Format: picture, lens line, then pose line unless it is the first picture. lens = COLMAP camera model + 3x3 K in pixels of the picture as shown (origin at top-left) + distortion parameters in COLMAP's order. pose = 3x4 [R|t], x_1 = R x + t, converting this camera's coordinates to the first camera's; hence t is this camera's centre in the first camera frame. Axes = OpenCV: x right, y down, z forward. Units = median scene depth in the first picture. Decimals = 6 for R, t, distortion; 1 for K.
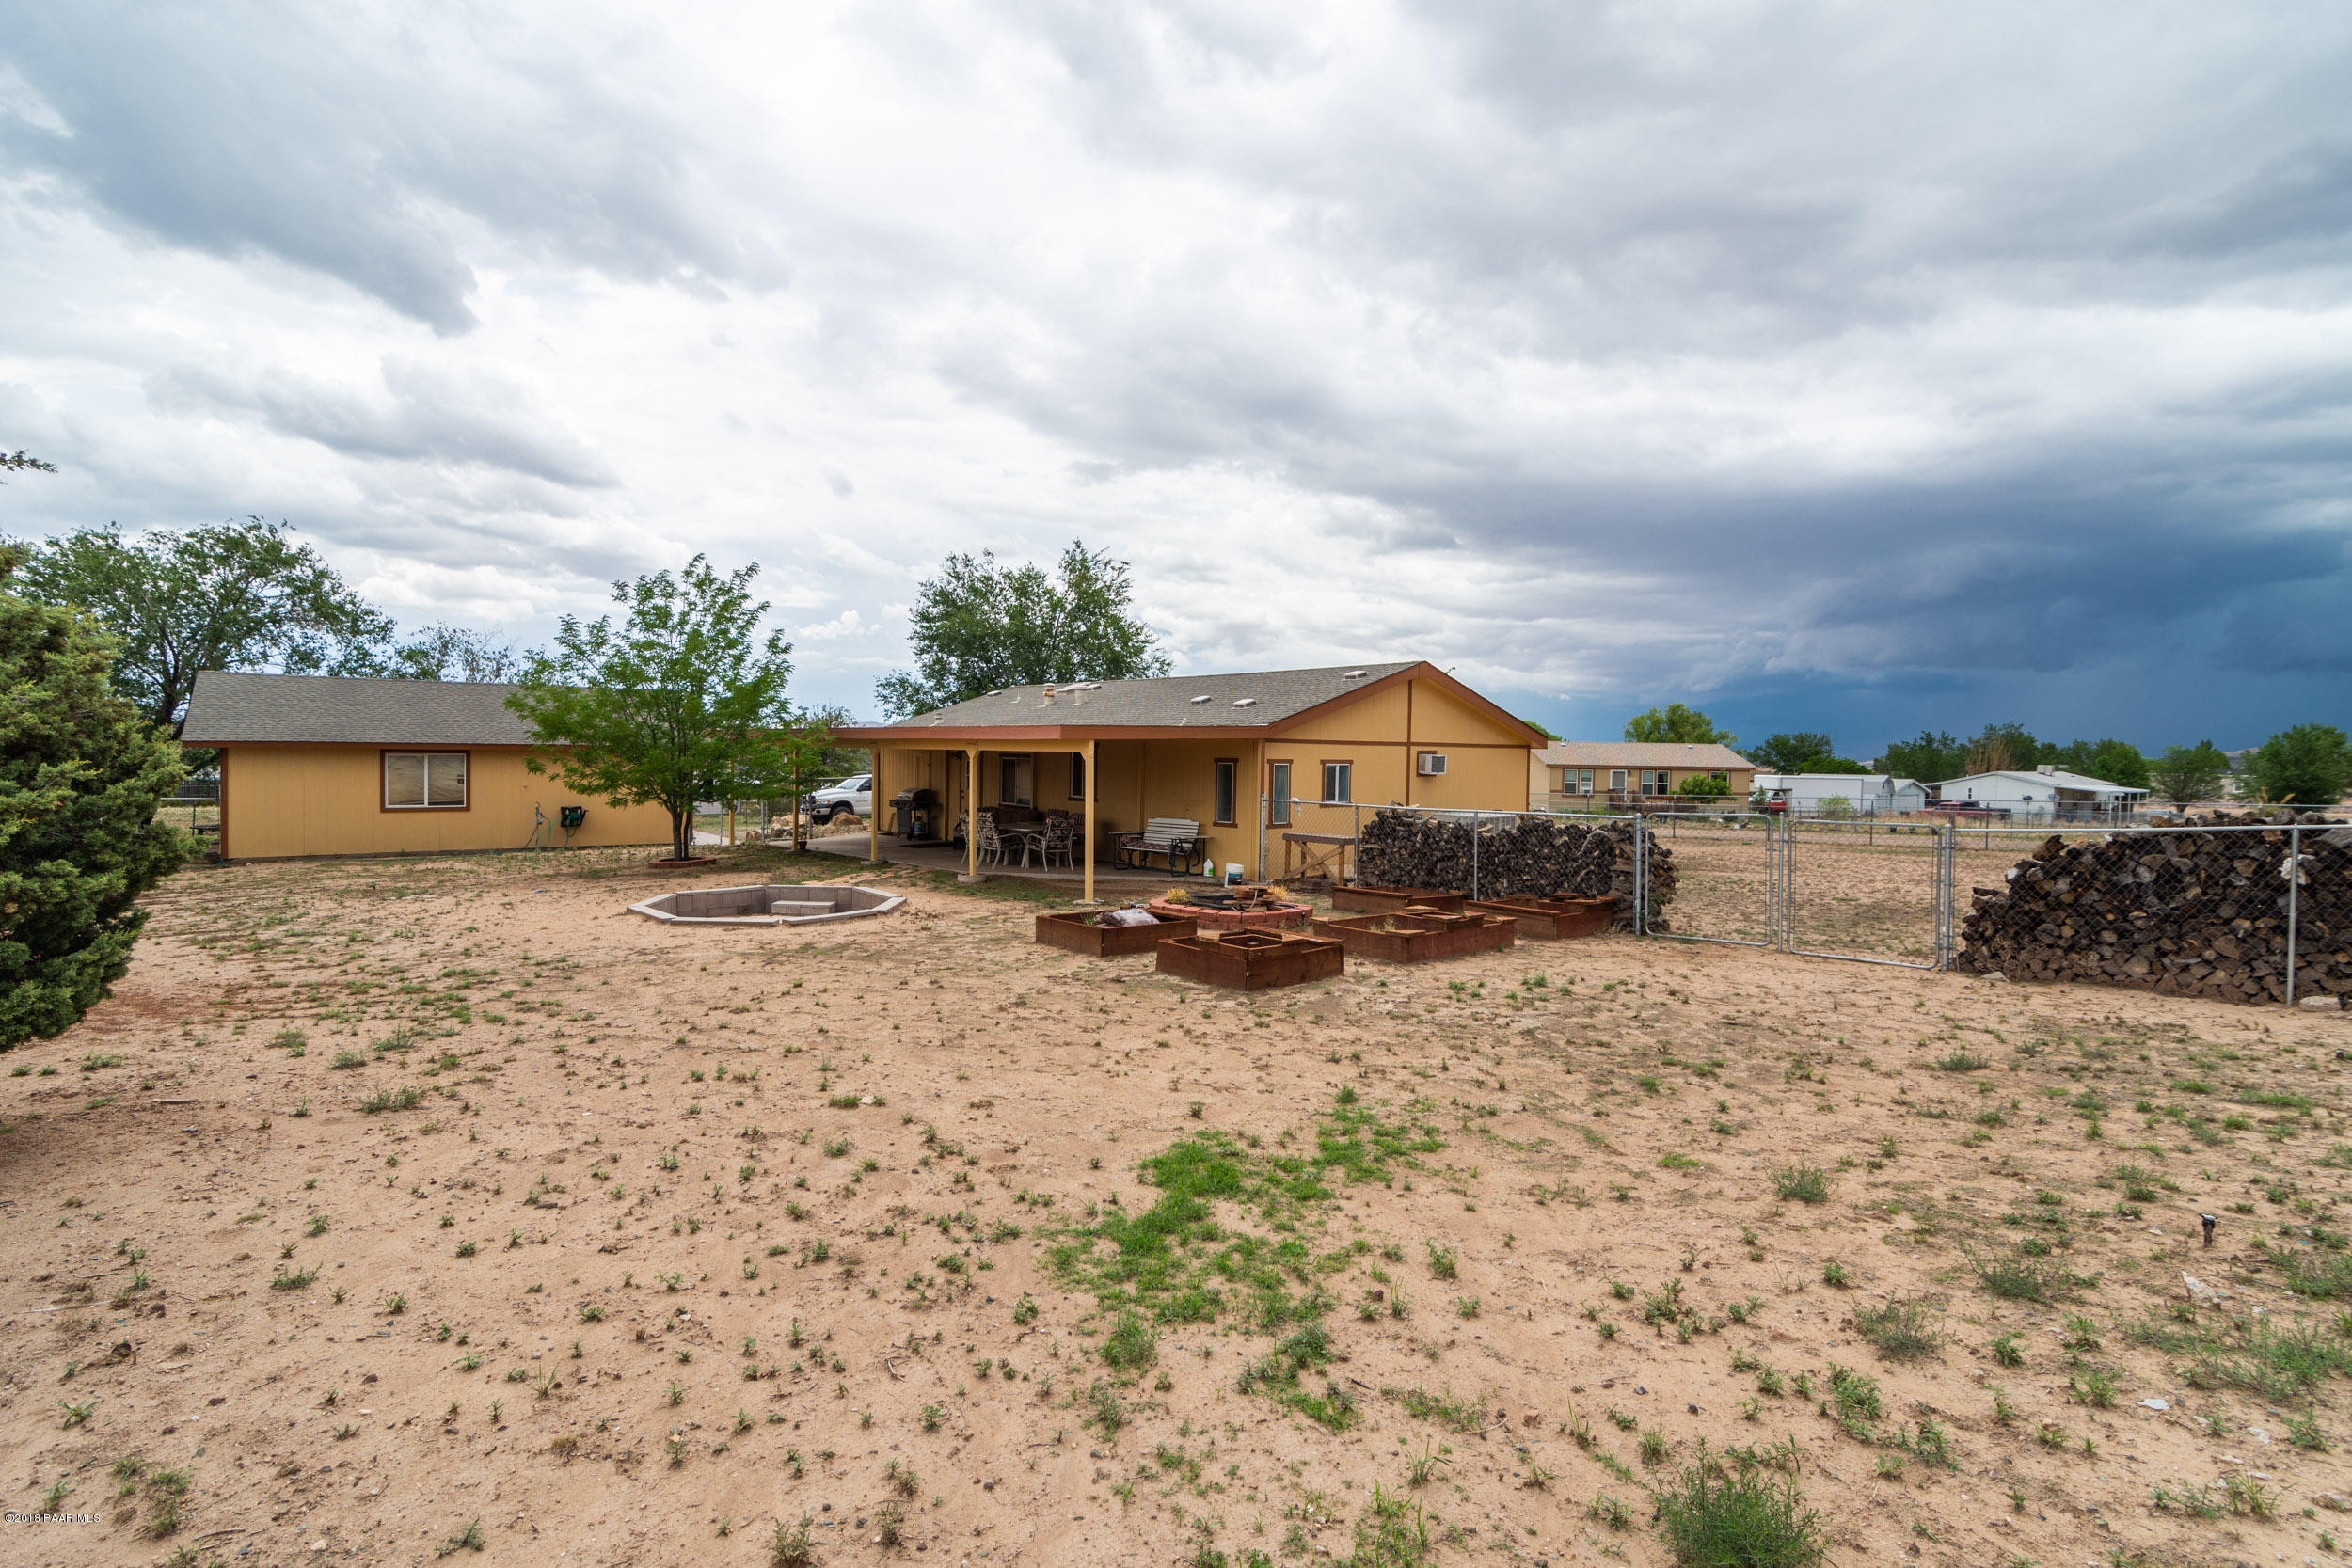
lens RADIAL K [[1134.1, 0, 1166.6], [0, 1134.1, 784.8], [0, 0, 1]] dist [-0.005356, 0.001997]
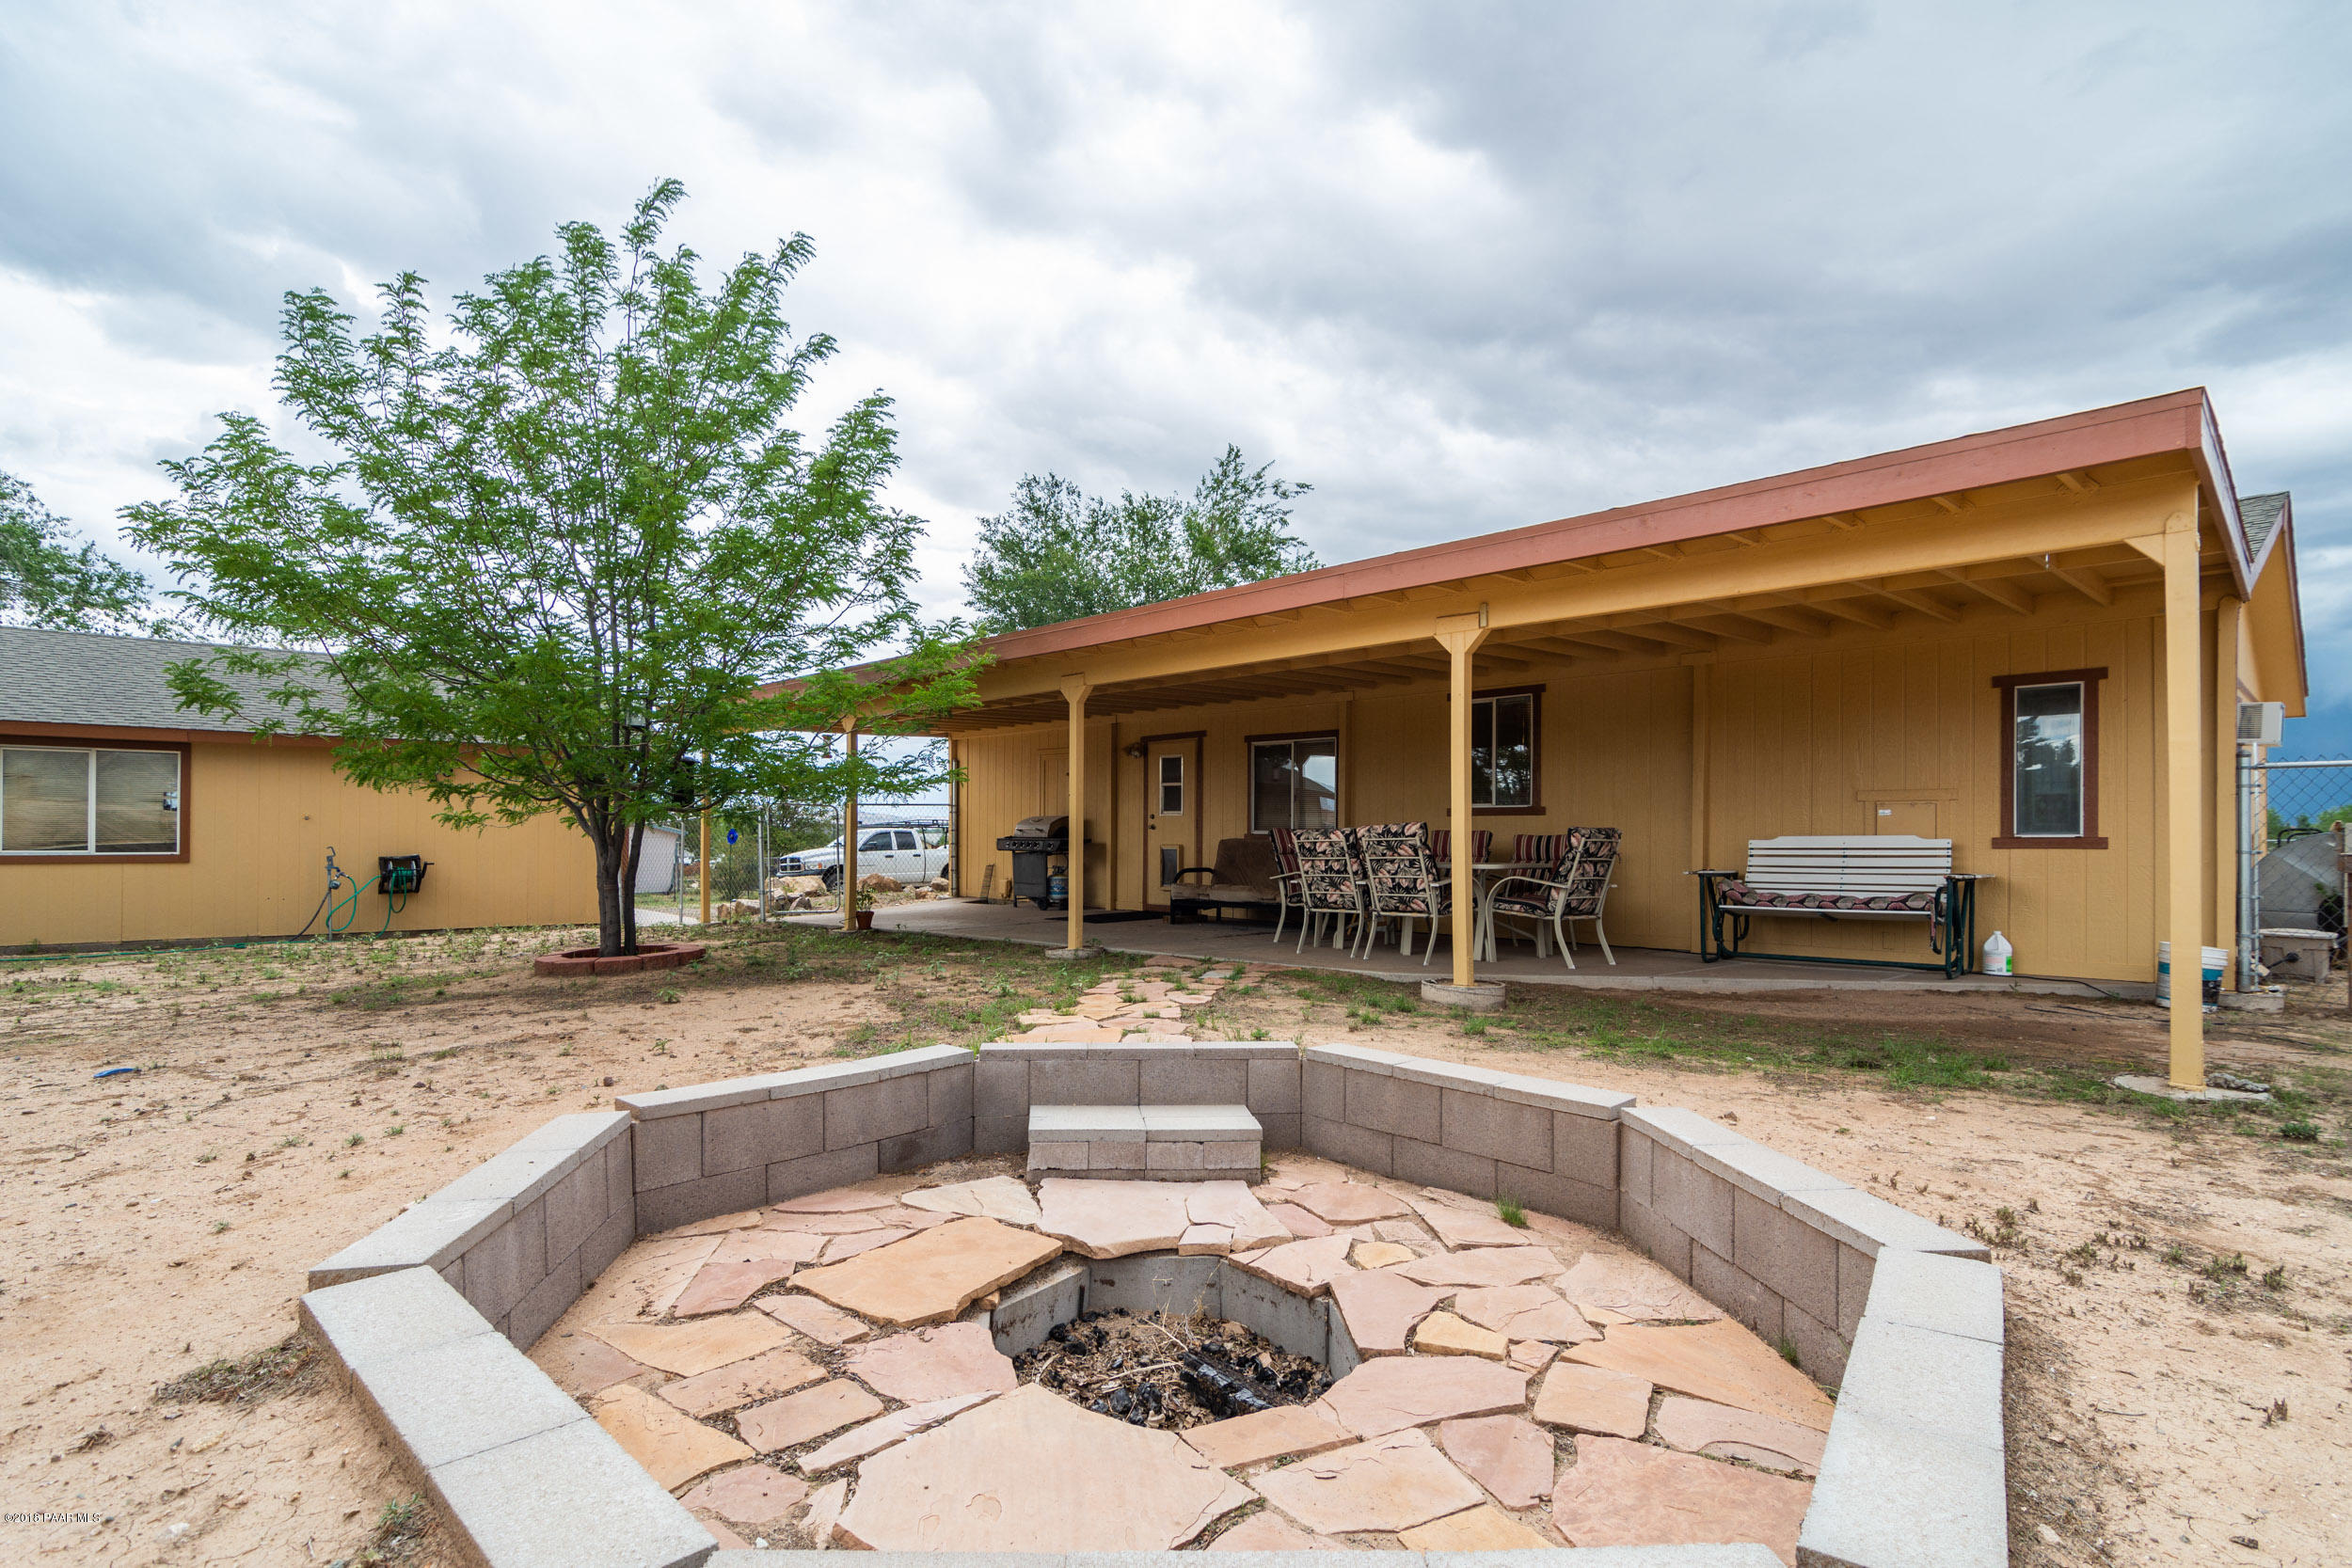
lens RADIAL K [[1134.1, 0, 1137.7], [0, 1134.1, 839.9], [0, 0, 1]] dist [-0.005356, 0.001997]
pose [[0.999053, -0.009566, 0.042440, -0.210845], [0.010758, 0.999552, -0.027932, 0.031741], [-0.042153, 0.028362, 0.998709, 0.476199]]
